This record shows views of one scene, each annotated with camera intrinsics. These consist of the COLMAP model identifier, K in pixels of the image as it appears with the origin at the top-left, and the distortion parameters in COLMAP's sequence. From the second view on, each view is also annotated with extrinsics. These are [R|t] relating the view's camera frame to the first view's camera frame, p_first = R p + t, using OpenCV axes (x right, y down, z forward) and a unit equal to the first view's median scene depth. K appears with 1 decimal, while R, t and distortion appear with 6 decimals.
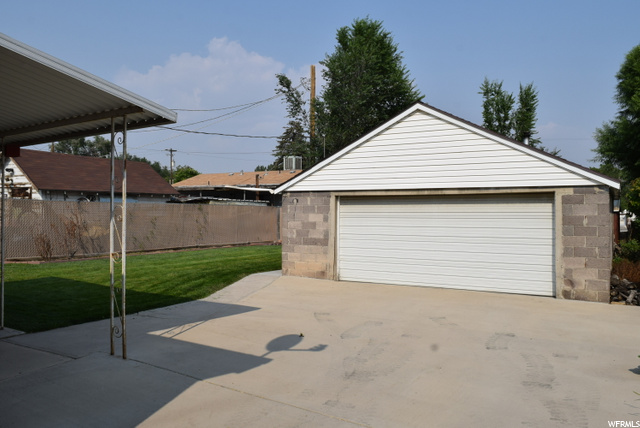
lens RADIAL K [[485.1, 0, 315.4], [0, 485.1, 206.9], [0, 0, 1]] dist [-0.029064, 0.004266]
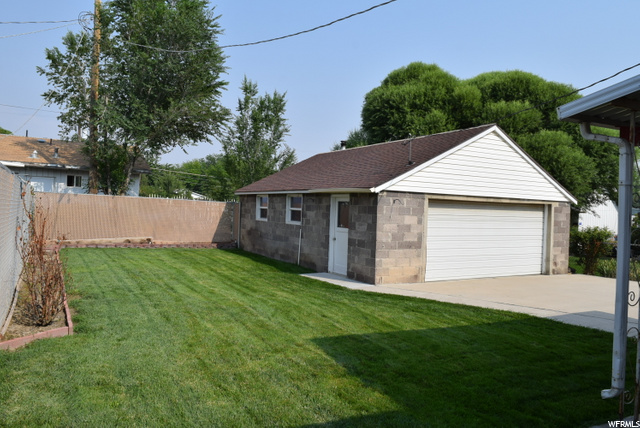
lens RADIAL K [[498.0, 0, 320.0], [0, 498.0, 214.0], [0, 0, 1]] dist [-0.015132, 0.001301]
pose [[0.496160, 0.005370, 0.868214, -0.939928], [-0.039561, 0.999082, 0.016428, 0.001247], [-0.867329, -0.042499, 0.495917, 0.667711]]
